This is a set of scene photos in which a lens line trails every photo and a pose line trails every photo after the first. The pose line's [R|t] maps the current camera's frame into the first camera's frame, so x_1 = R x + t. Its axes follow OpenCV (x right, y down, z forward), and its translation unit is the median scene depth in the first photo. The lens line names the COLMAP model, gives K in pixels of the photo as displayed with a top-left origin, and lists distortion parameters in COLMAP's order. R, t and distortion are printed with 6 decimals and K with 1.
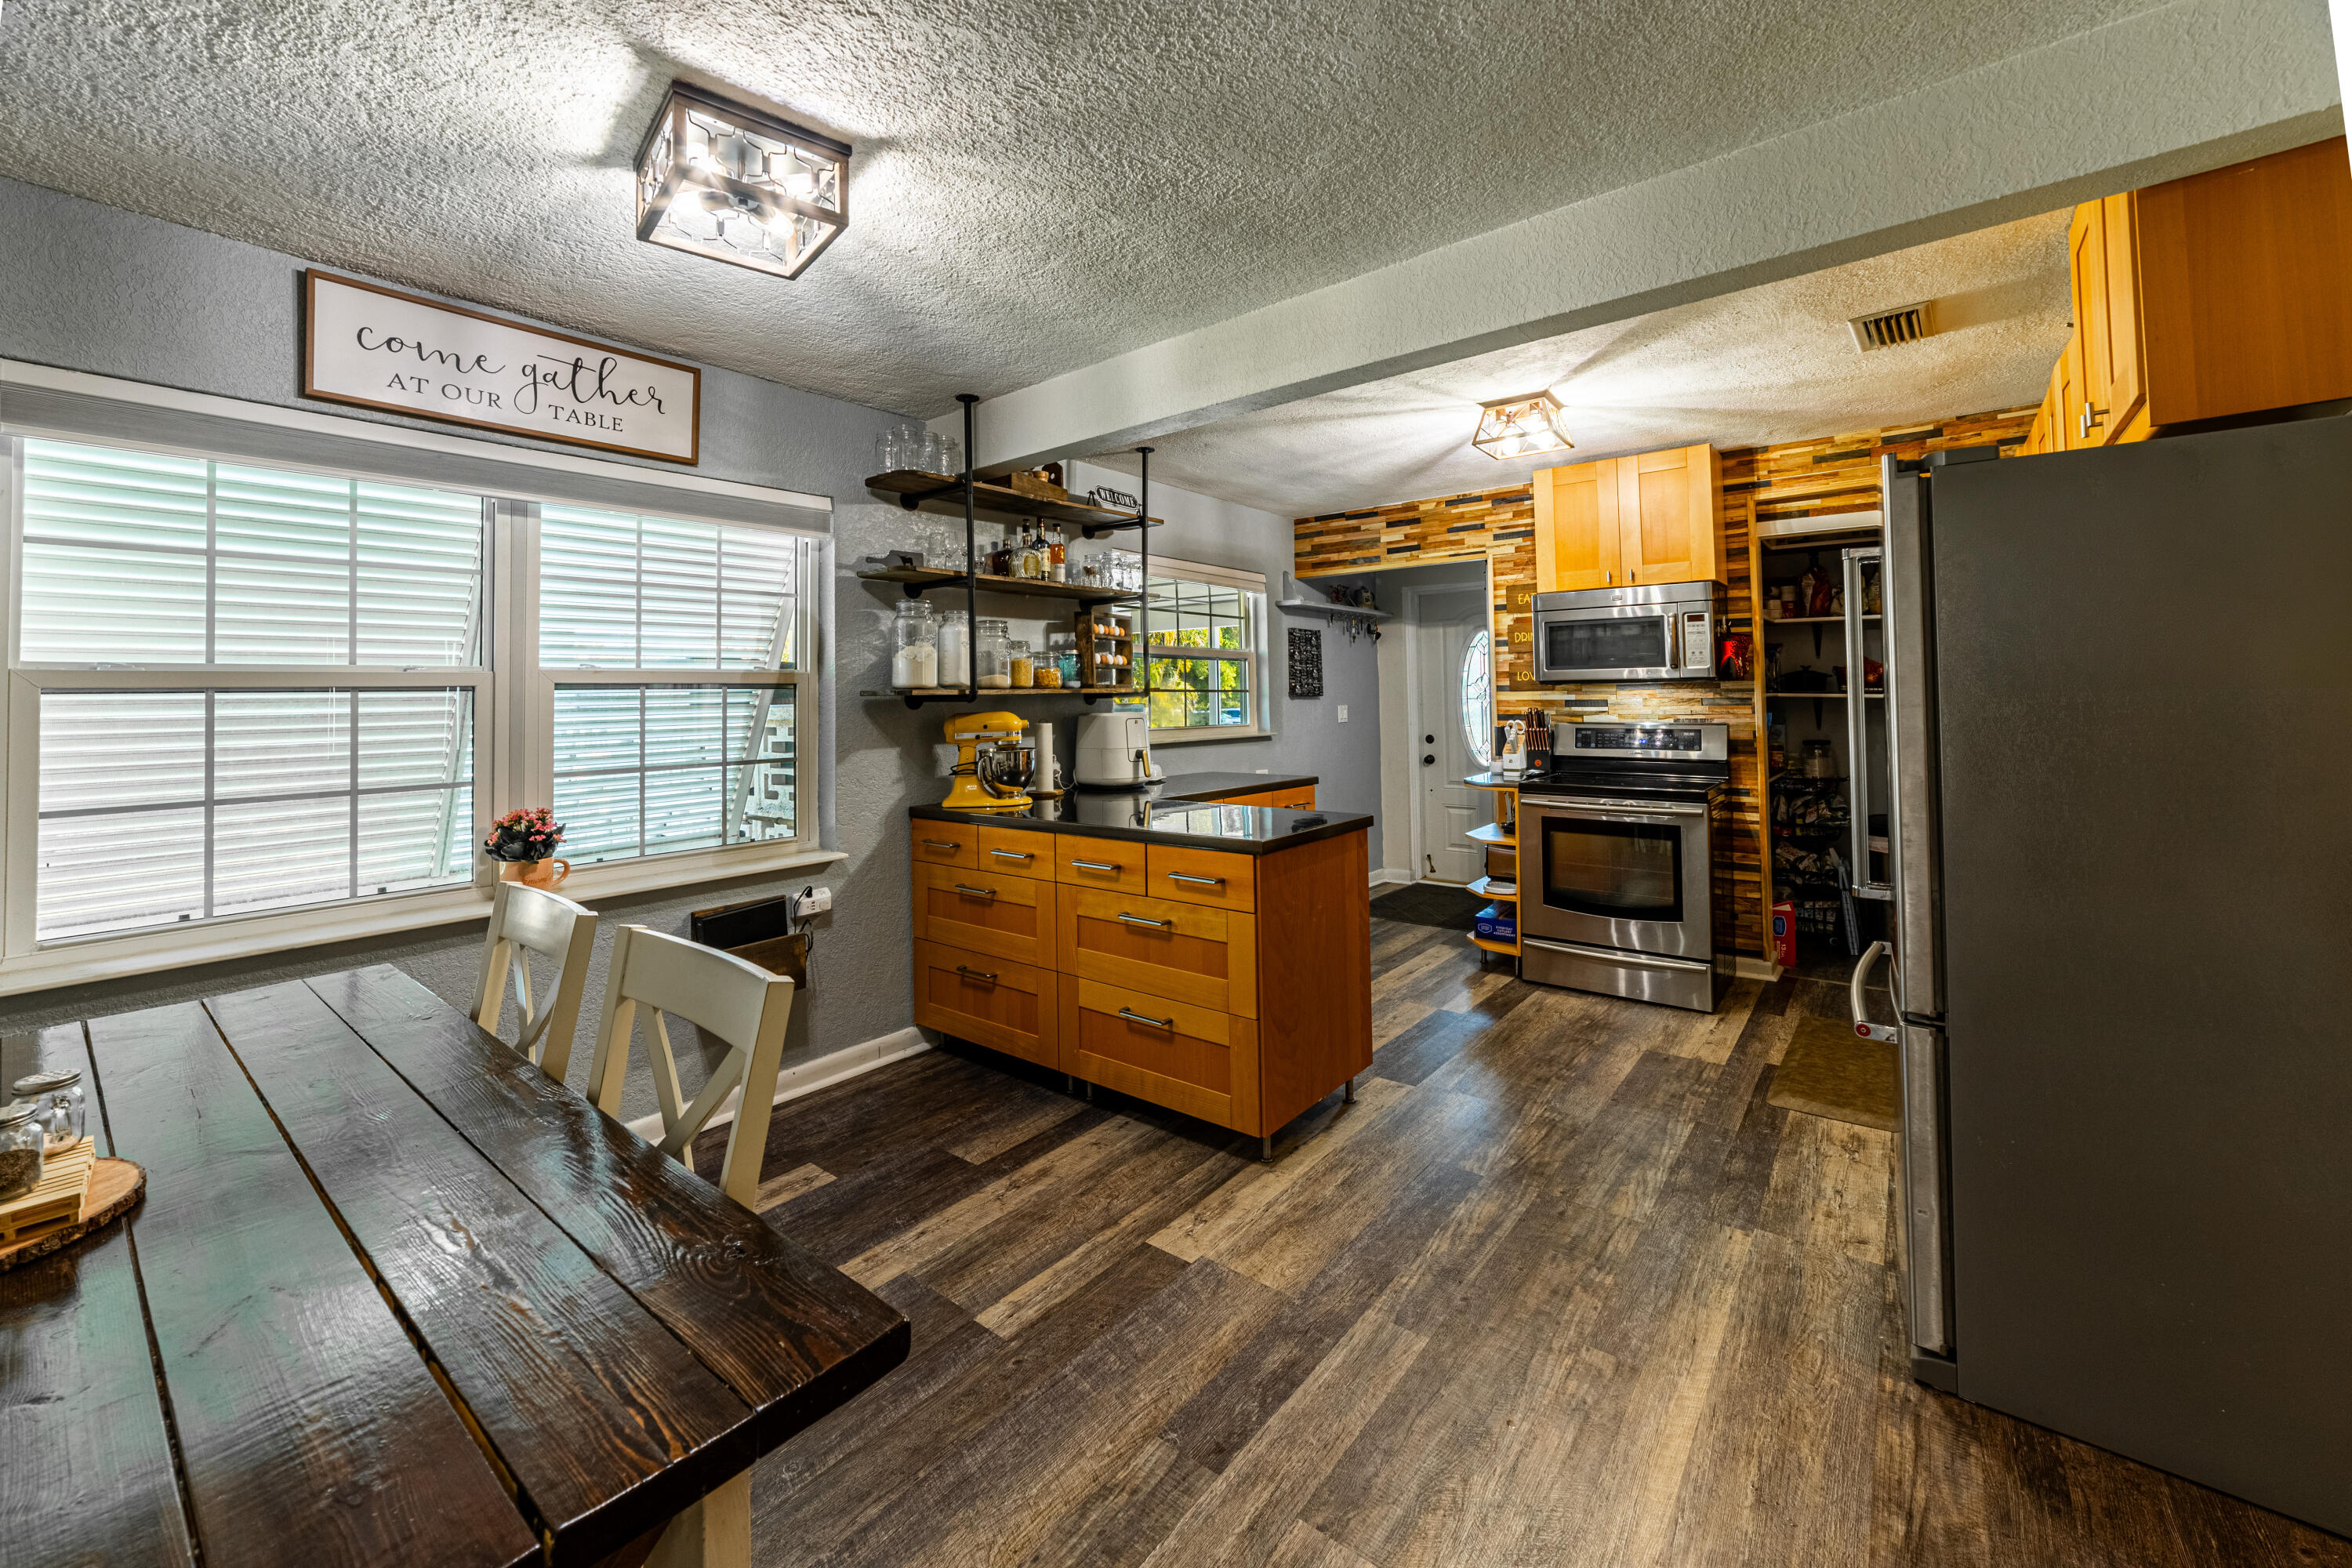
lens RADIAL K [[922.6, 0, 1176.2], [0, 922.6, 678.3], [0, 0, 1]] dist [-0.001228, 0.000087]
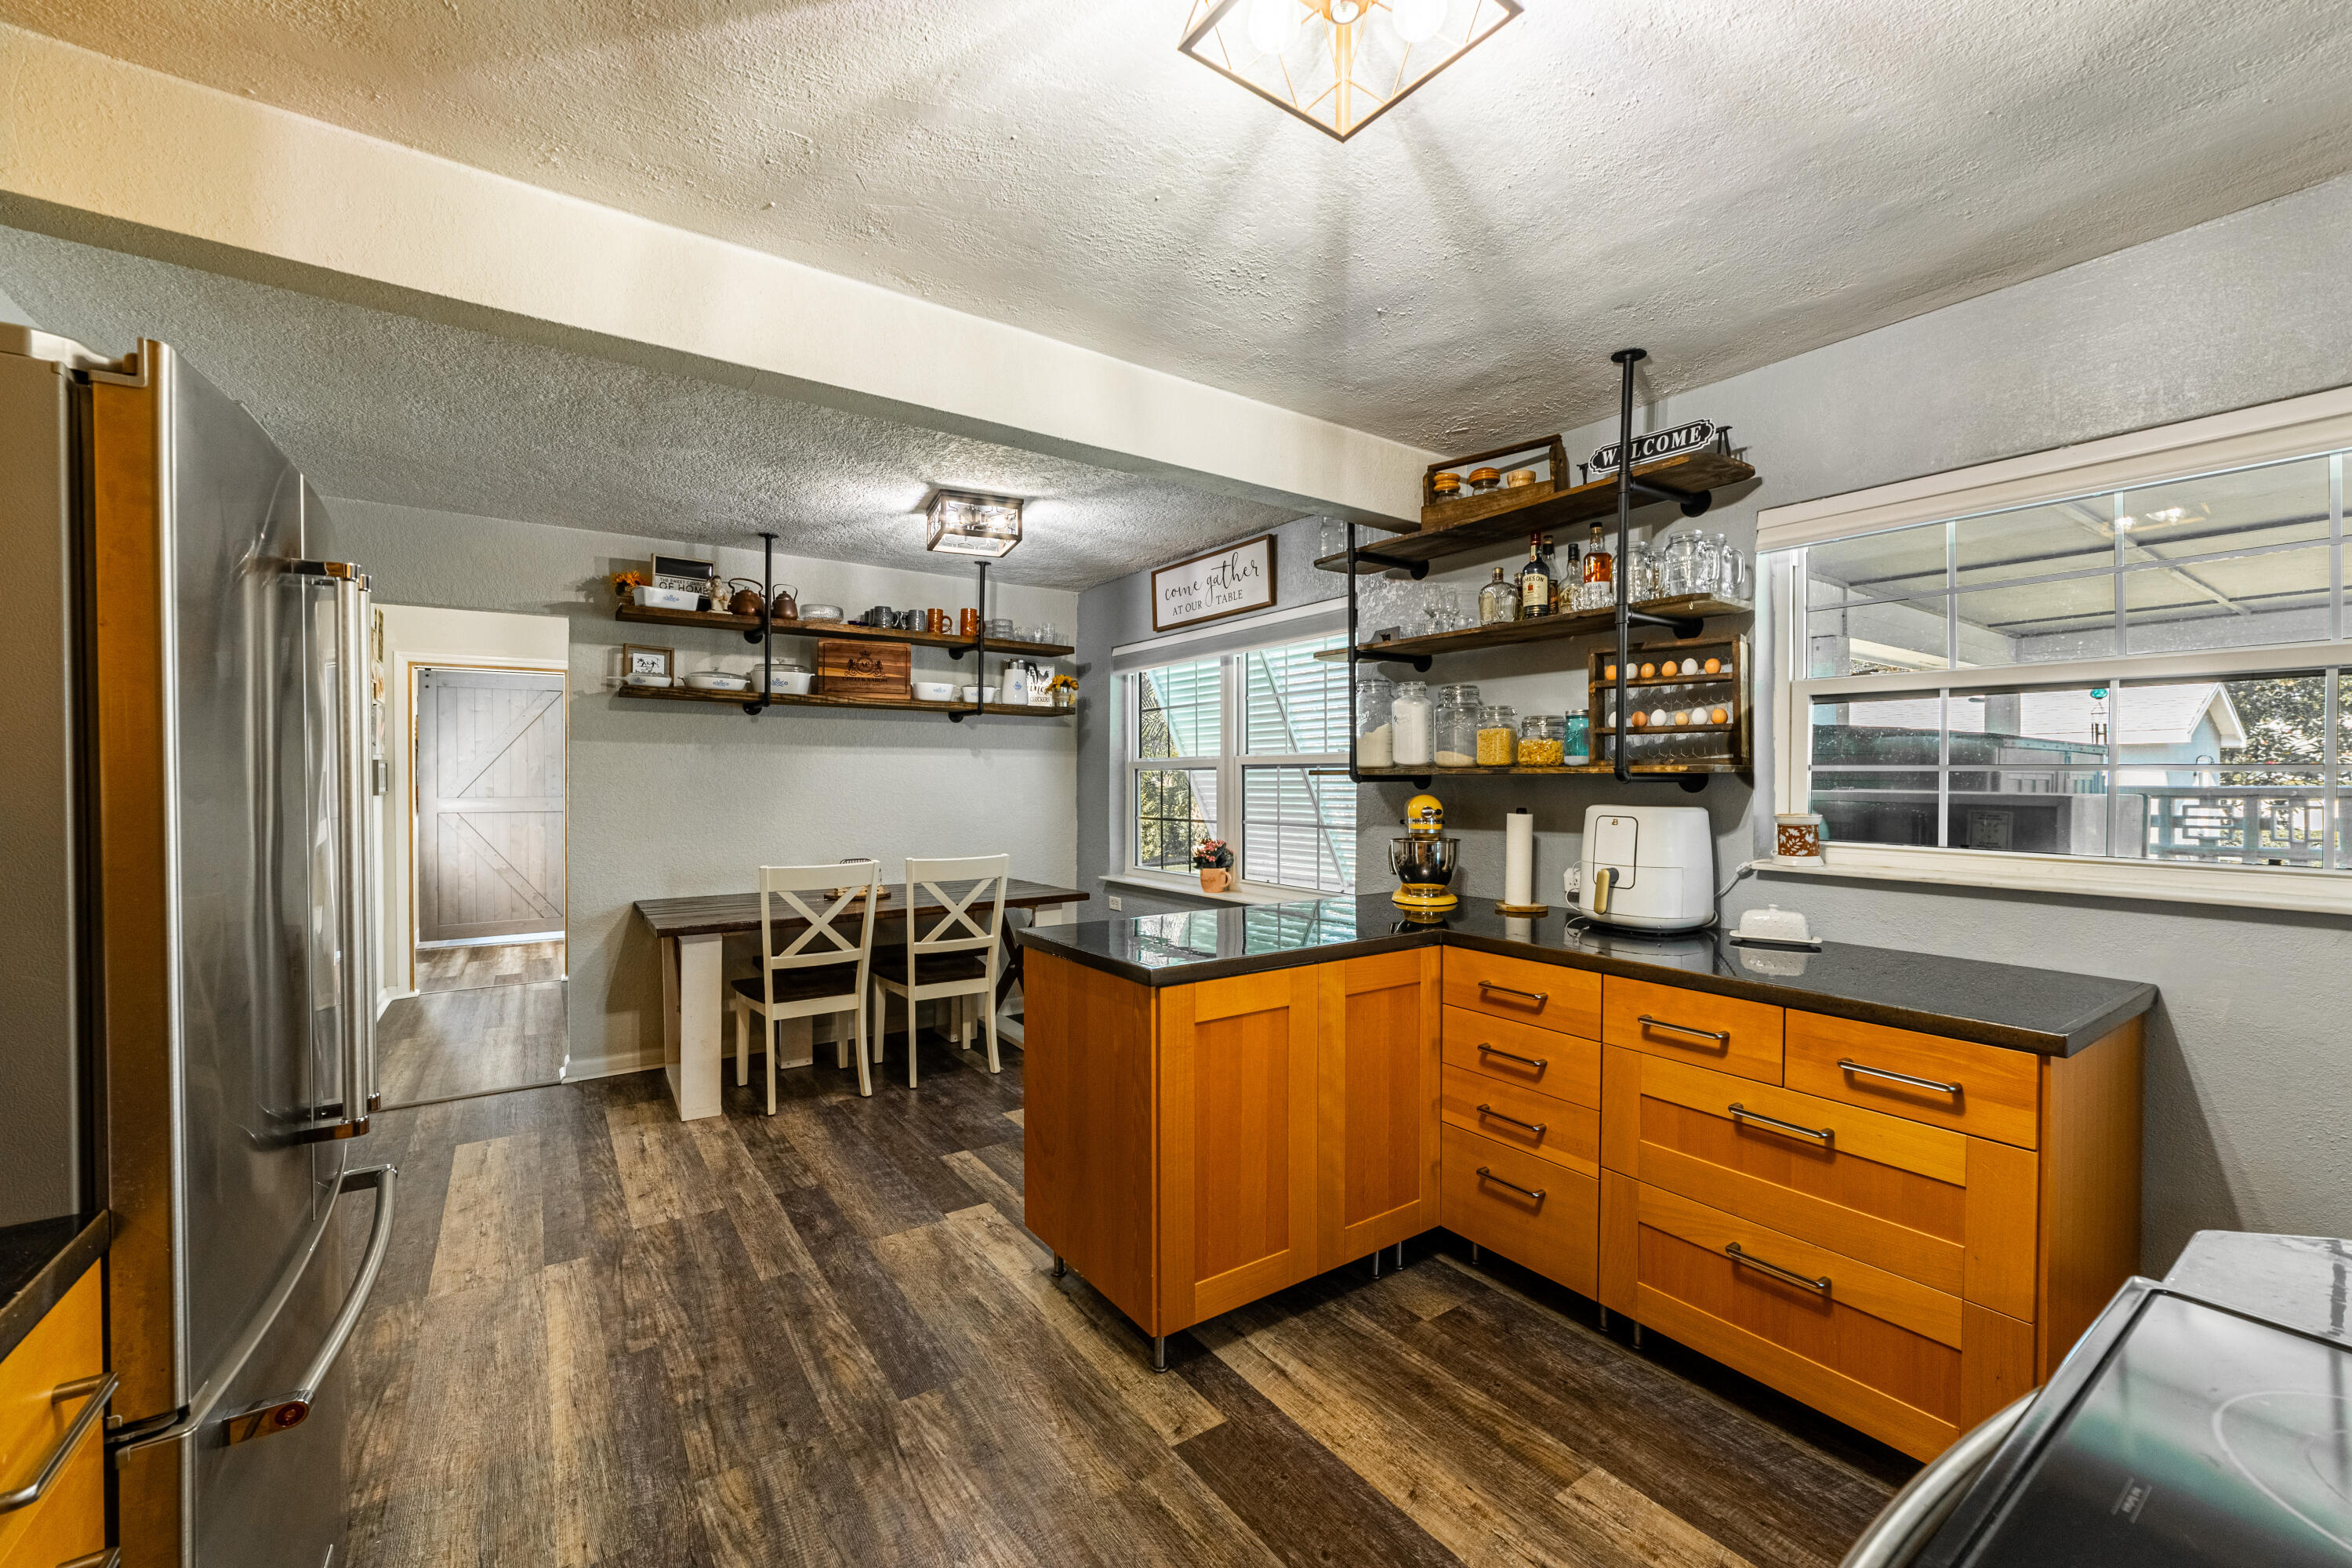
lens RADIAL K [[965.9, 0, 1174.1], [0, 965.9, 801.3], [0, 0, 1]] dist [-0.000635, 0.000031]
pose [[-0.294463, 0.032987, -0.955093, 0.973740], [0.019628, 0.999402, 0.028466, 0.018269], [0.955461, -0.010365, -0.294934, 1.392942]]
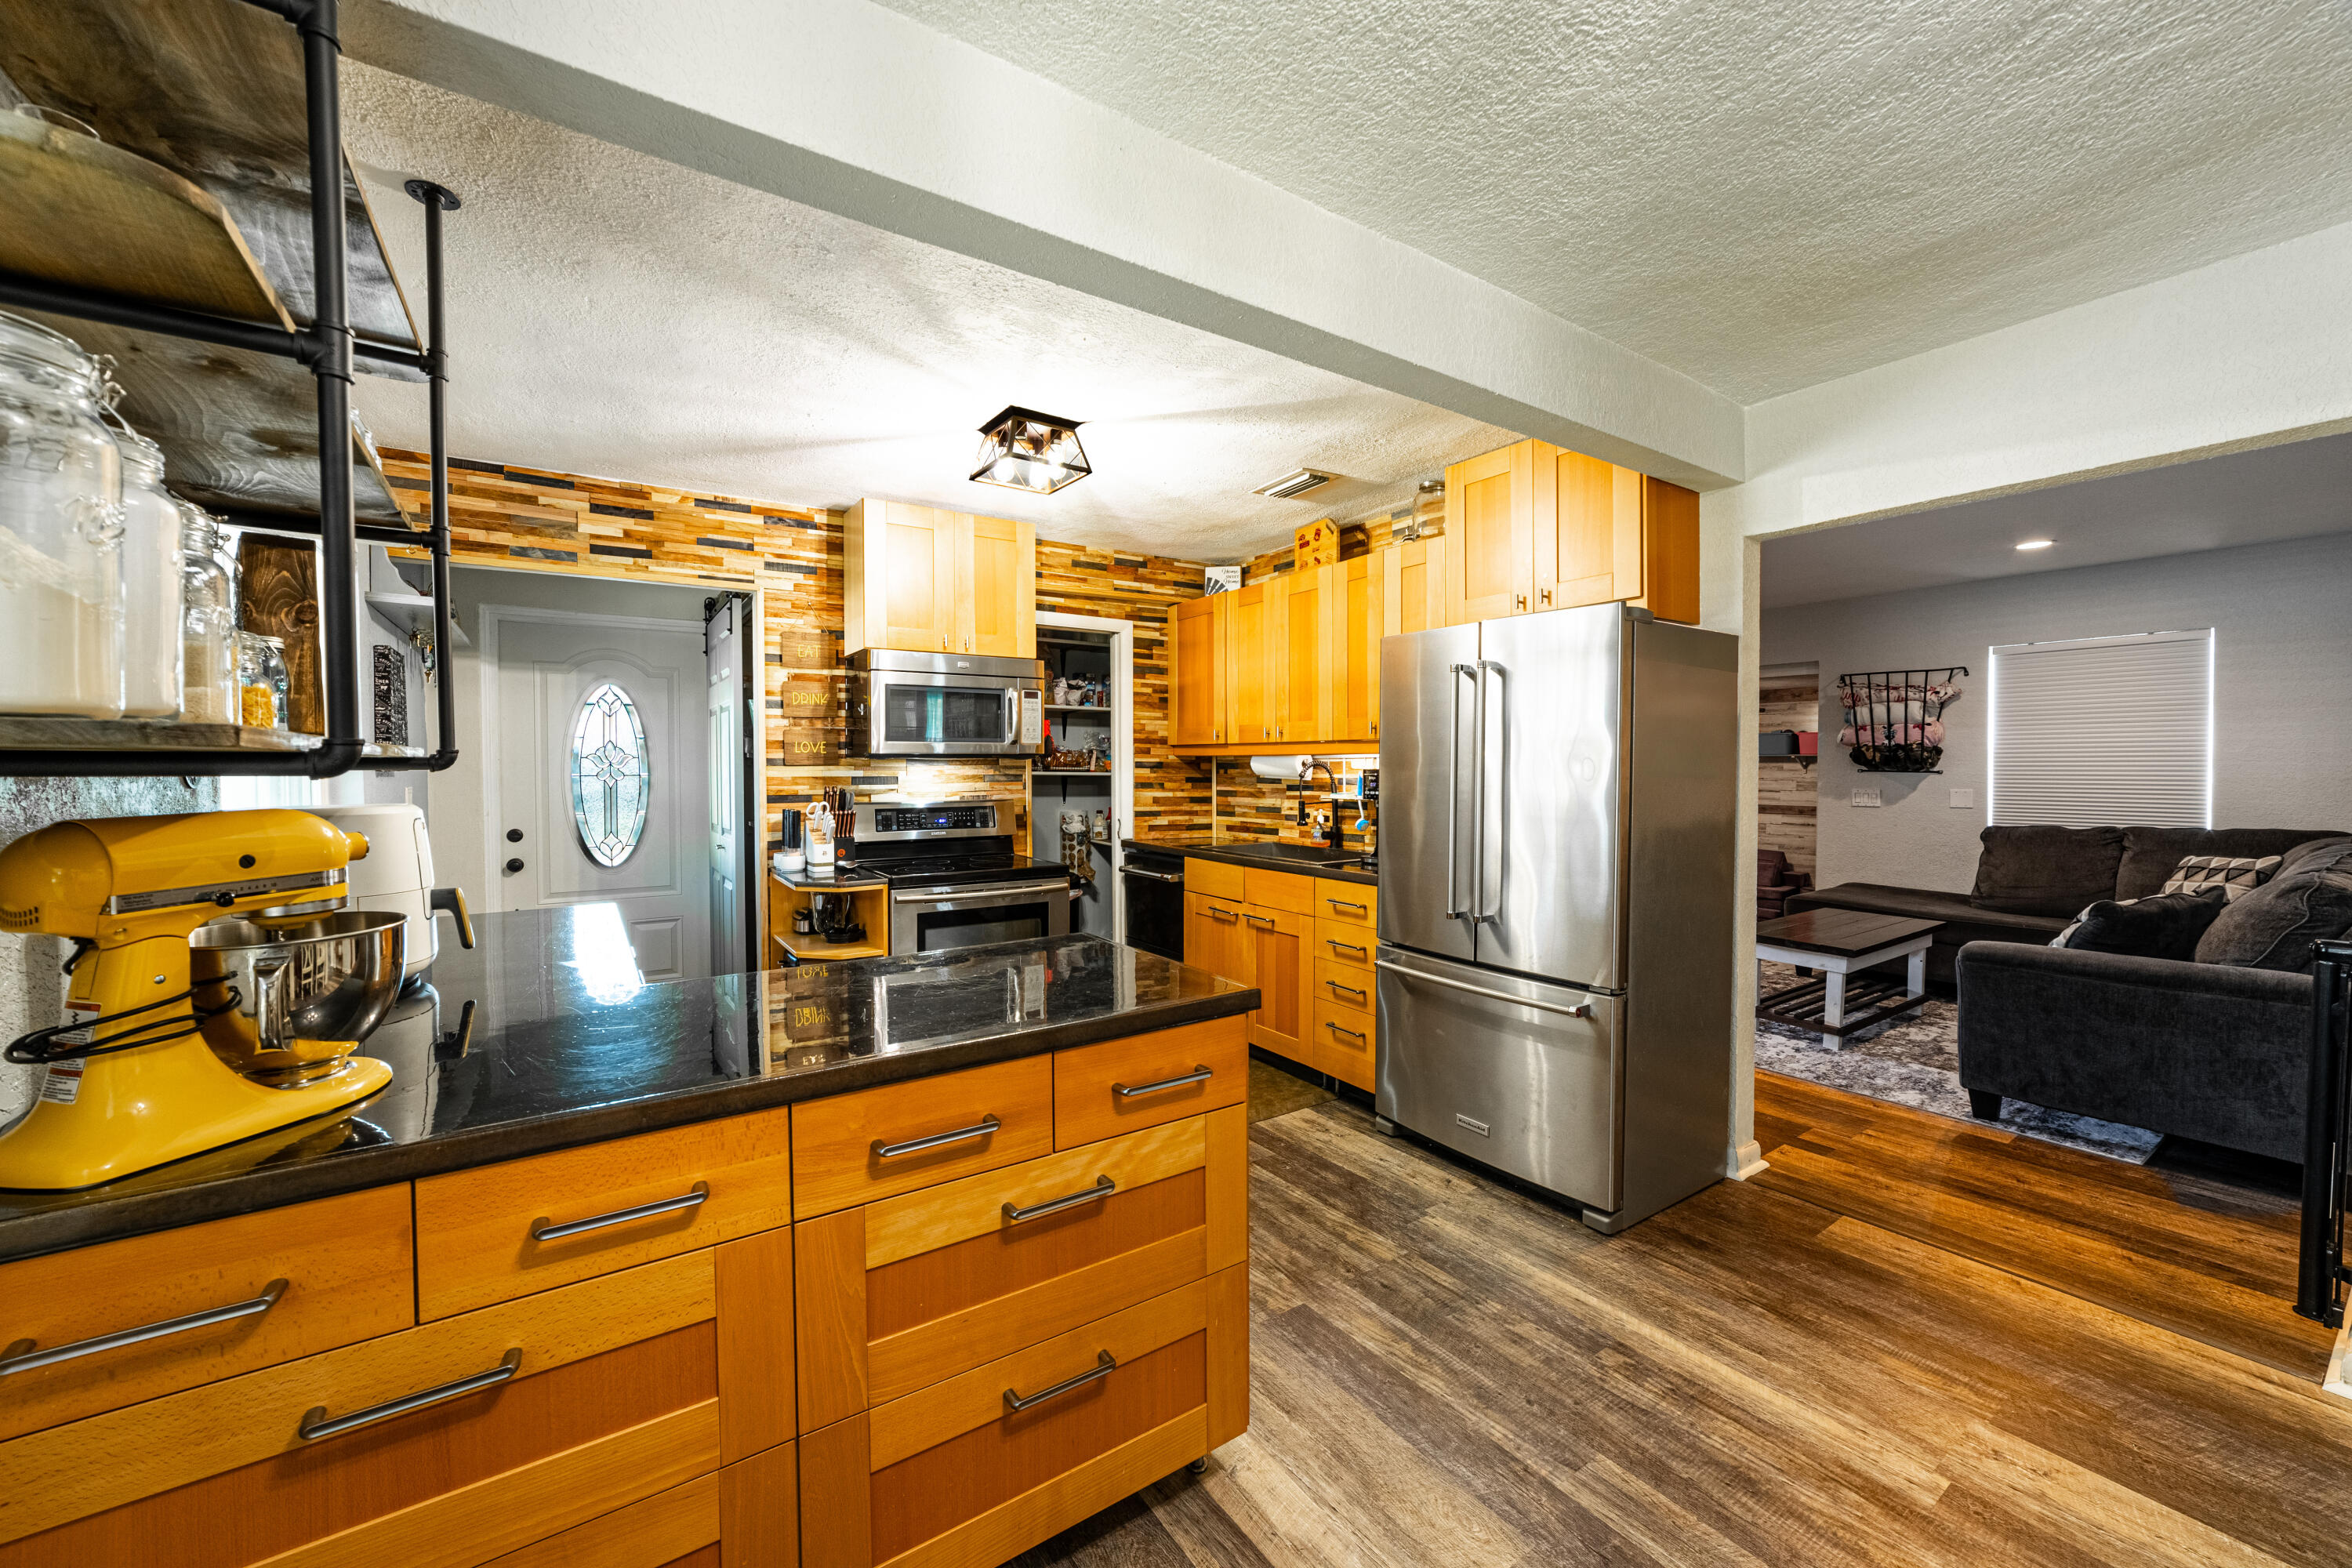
lens RADIAL K [[923.5, 0, 1176.0], [0, 923.5, 784.0], [0, 0, 1]] dist [-0.002397, 0.000047]
pose [[0.301878, -0.009027, 0.953304, -0.531286], [-0.017938, 0.999724, 0.015146, 0.020766], [-0.953178, -0.021673, 0.301633, 0.817253]]
